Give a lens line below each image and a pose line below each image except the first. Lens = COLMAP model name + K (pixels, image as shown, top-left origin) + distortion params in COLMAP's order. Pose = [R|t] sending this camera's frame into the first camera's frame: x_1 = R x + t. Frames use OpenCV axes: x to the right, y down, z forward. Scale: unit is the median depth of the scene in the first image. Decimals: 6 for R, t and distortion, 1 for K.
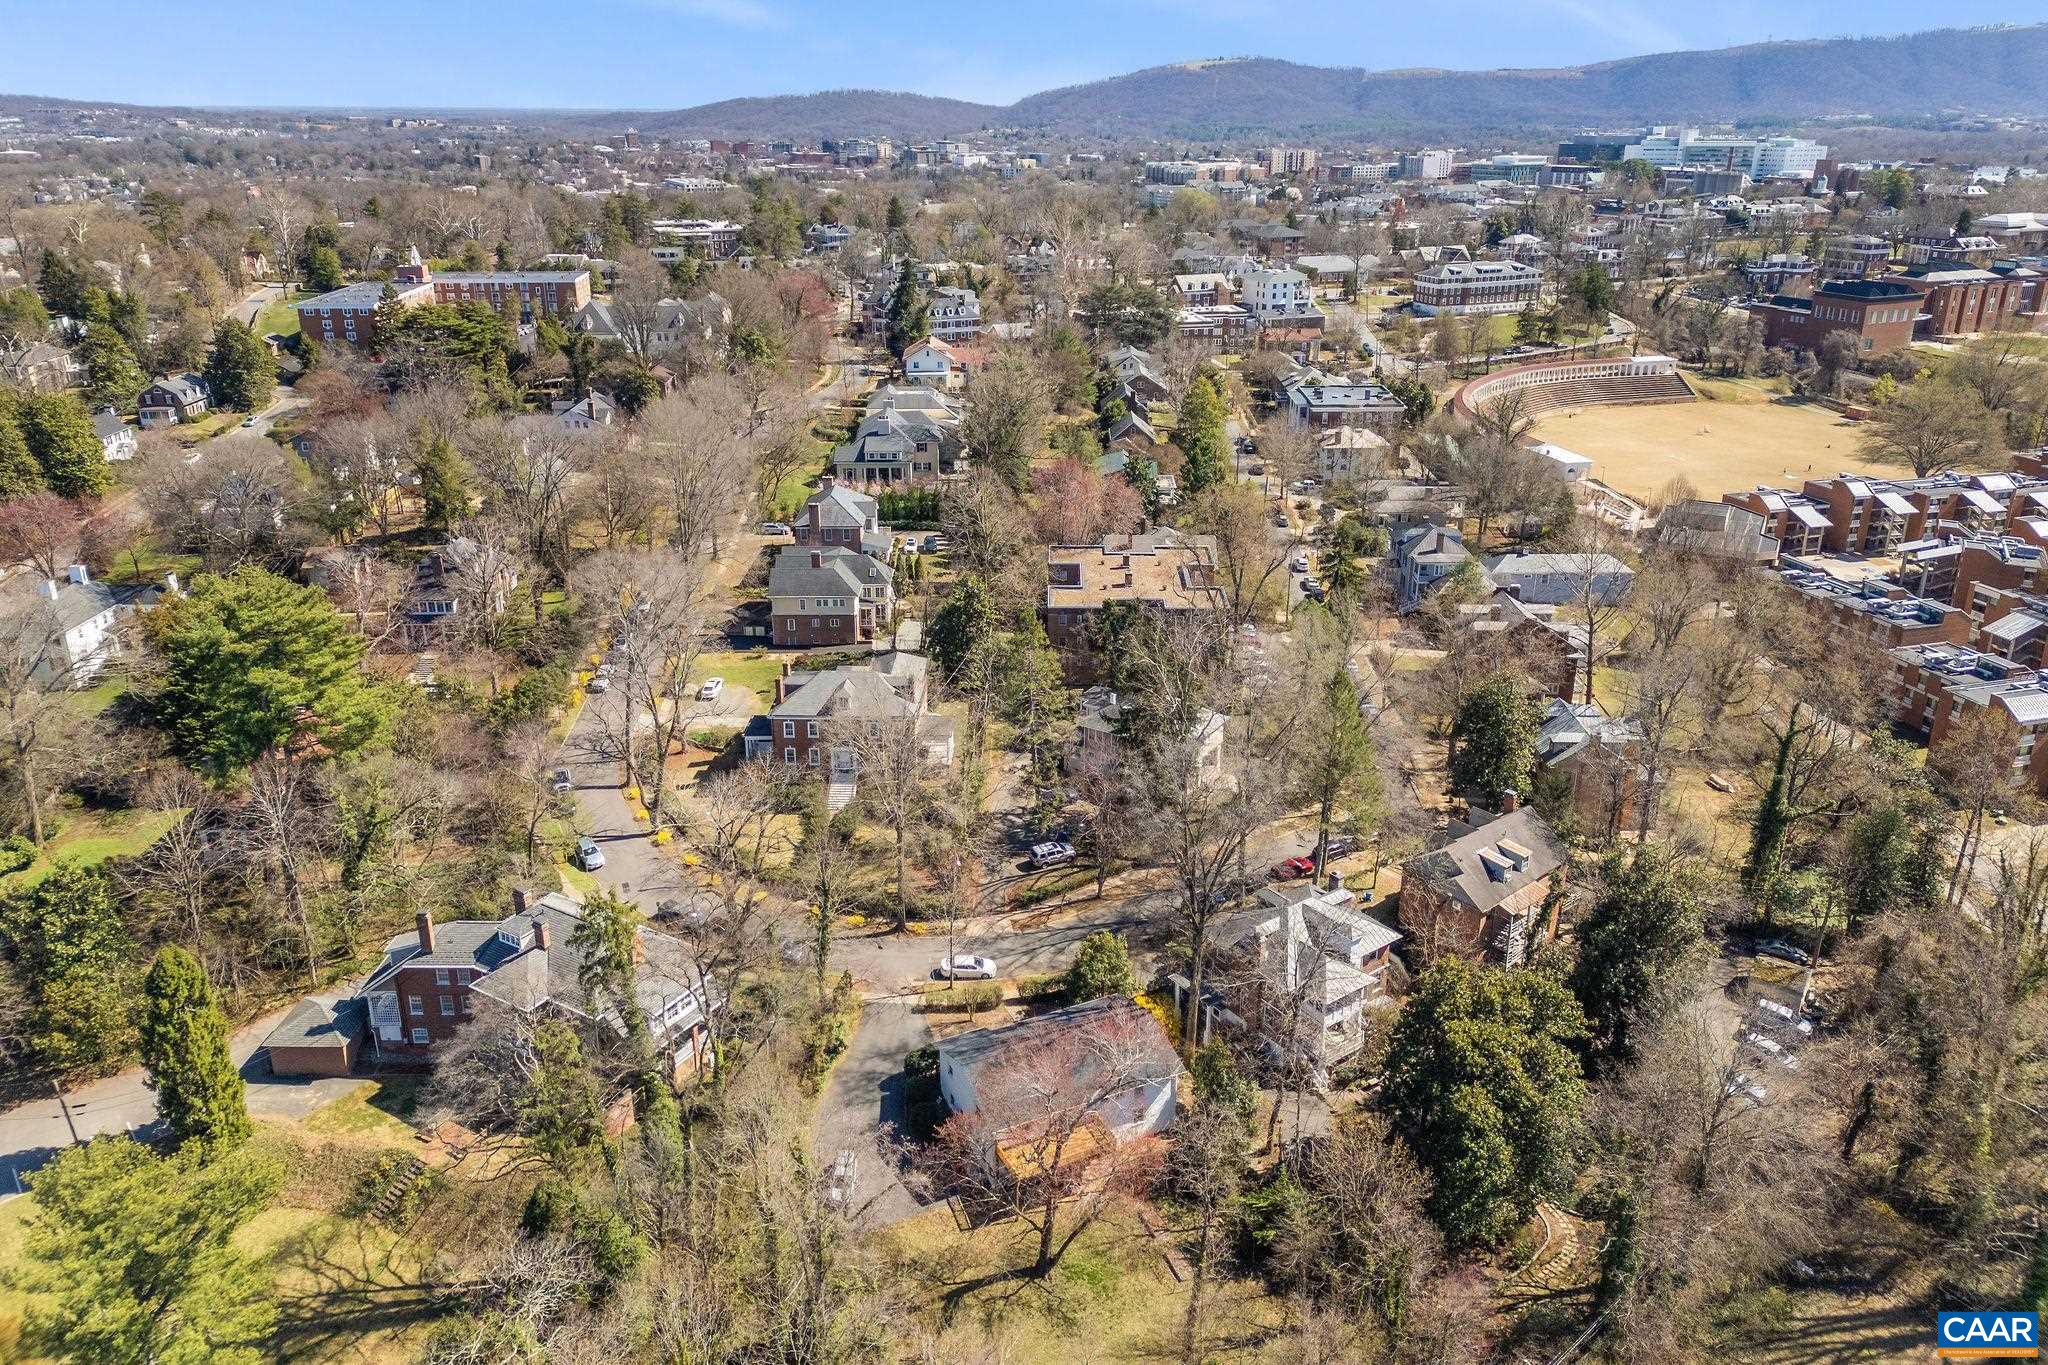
lens RADIAL K [[1434.0, 0, 1029.5], [0, 1434.0, 638.1], [0, 0, 1]] dist [0.049898, -0.043766]
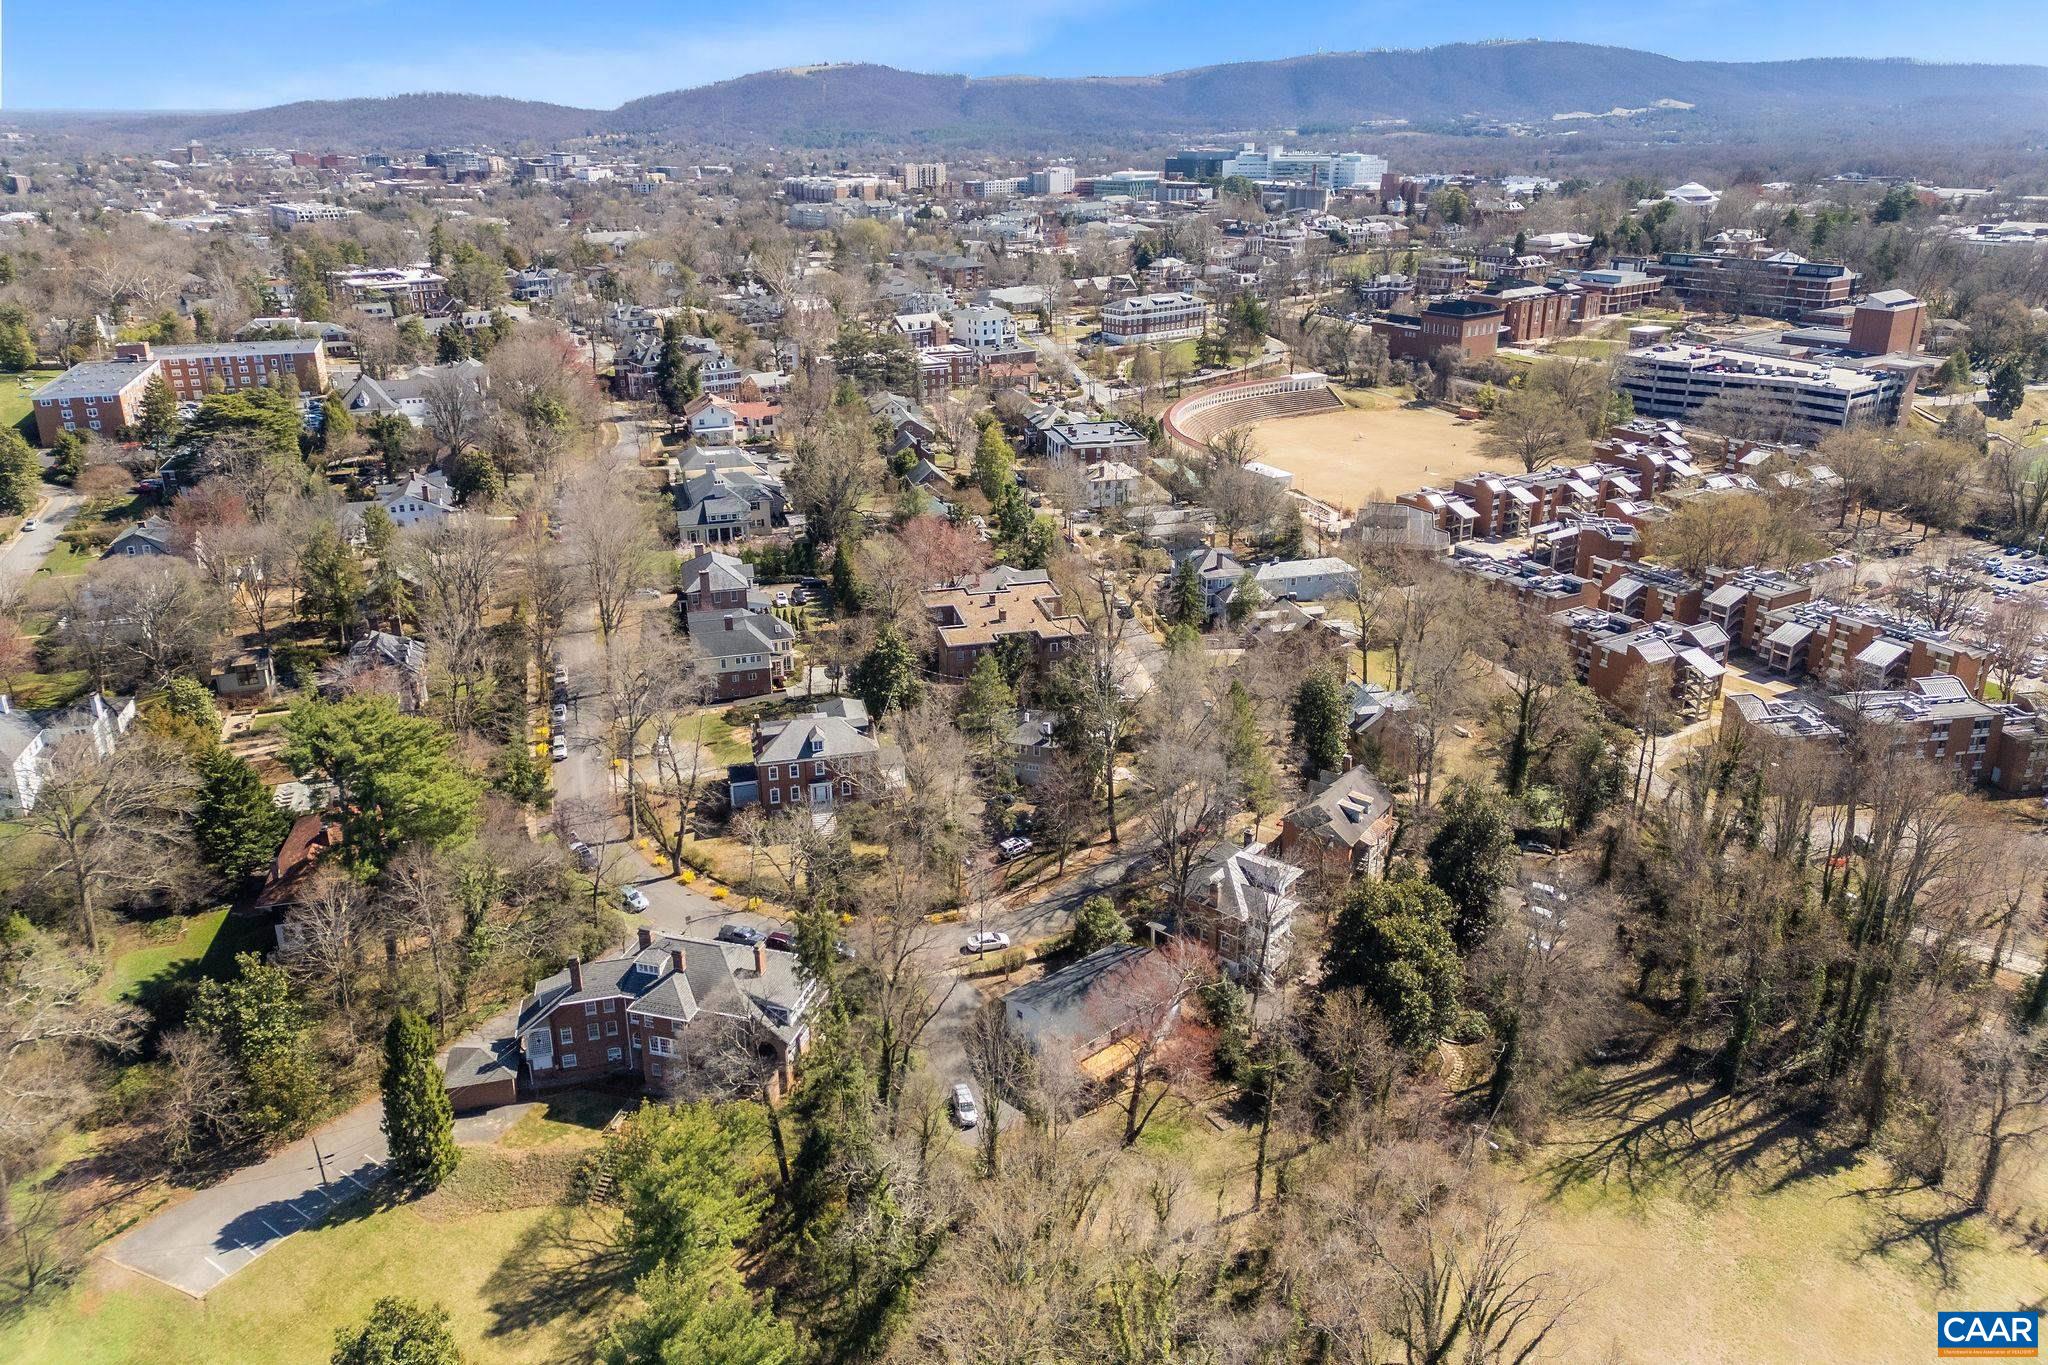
lens RADIAL K [[1434.0, 0, 1029.5], [0, 1434.0, 638.1], [0, 0, 1]] dist [0.049898, -0.043766]
pose [[0.965241, -0.093865, 0.243925, -0.128191], [0.093215, 0.995544, 0.014236, -0.023707], [-0.244174, 0.008996, 0.969690, -0.109350]]
